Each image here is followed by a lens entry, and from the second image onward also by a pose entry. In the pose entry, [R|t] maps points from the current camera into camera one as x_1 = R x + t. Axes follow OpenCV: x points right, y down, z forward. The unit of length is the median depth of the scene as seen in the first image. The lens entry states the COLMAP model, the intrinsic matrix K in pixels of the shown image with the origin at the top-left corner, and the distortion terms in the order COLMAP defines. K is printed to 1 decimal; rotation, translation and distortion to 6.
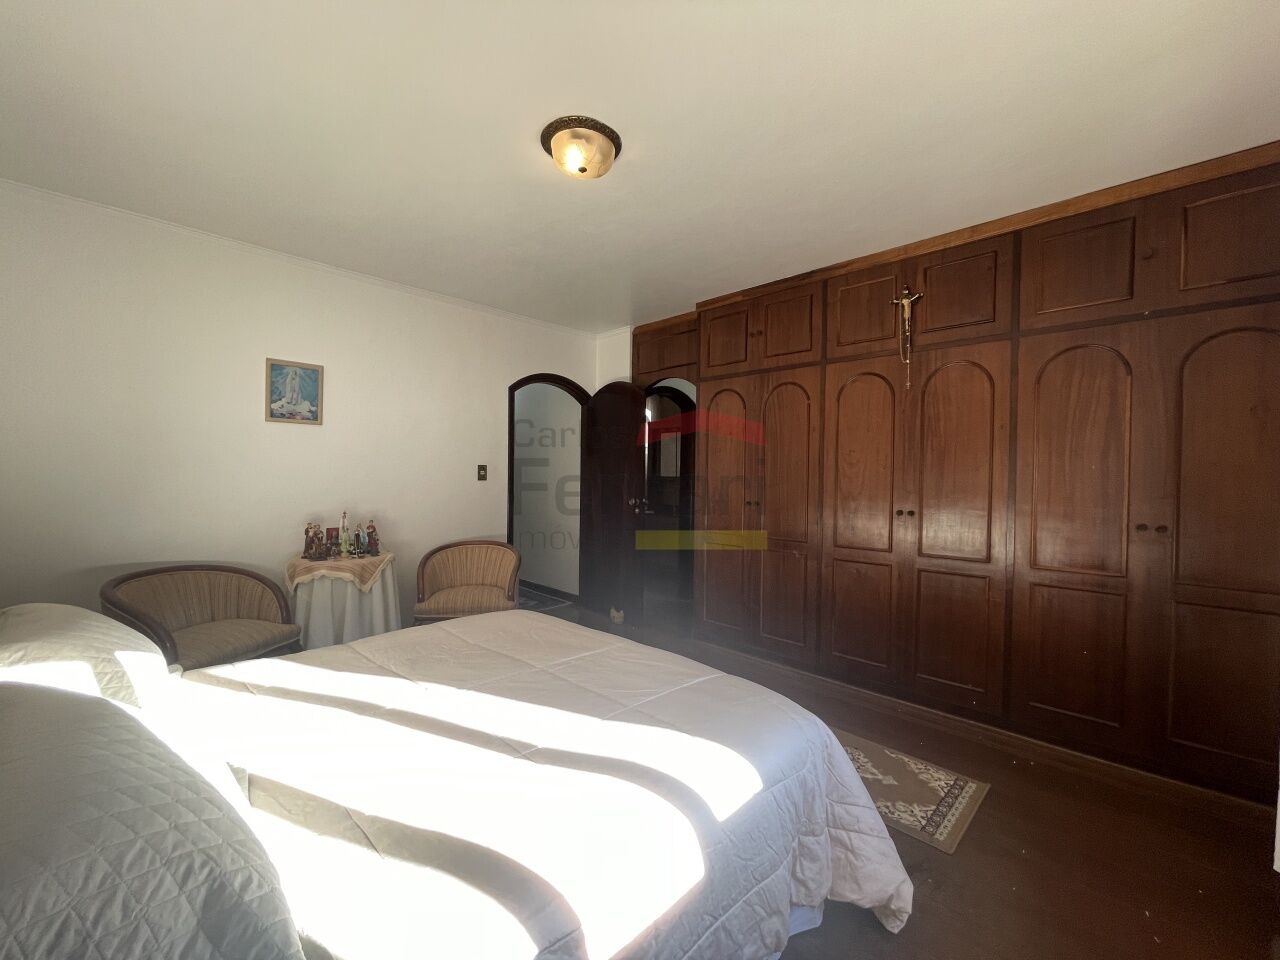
lens RADIAL K [[522.0, 0, 641.7], [0, 522.0, 483.0], [0, 0, 1]] dist [-0.001512, 0.000173]
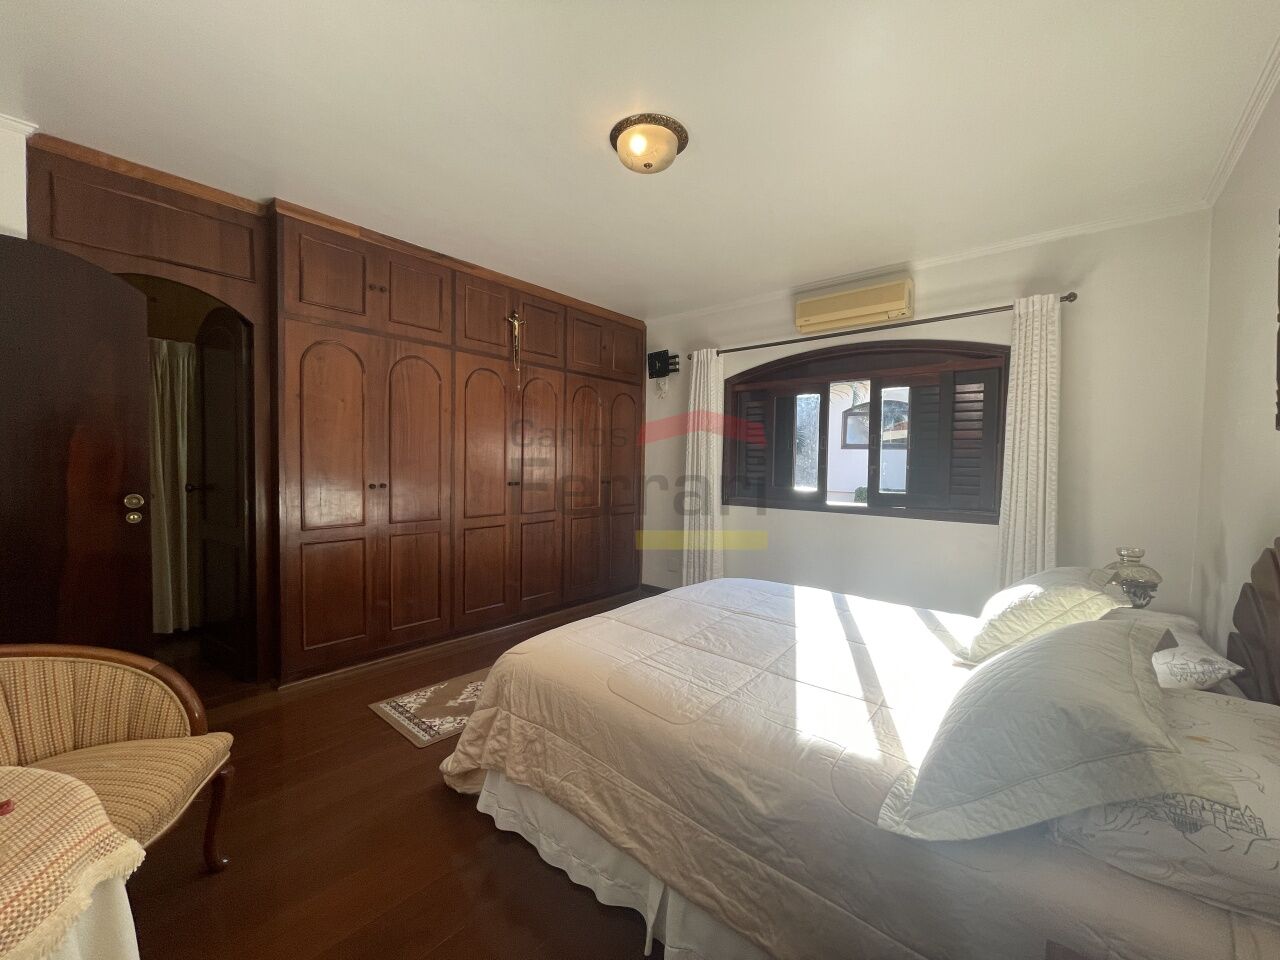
lens RADIAL K [[522.0, 0, 642.0], [0, 522.0, 481.5], [0, 0, 1]] dist [-0.001512, 0.000173]
pose [[-0.052206, -0.054407, 0.997153, -0.689224], [-0.016086, 0.998431, 0.053634, -0.020742], [-0.998507, -0.013240, -0.052999, 0.616153]]
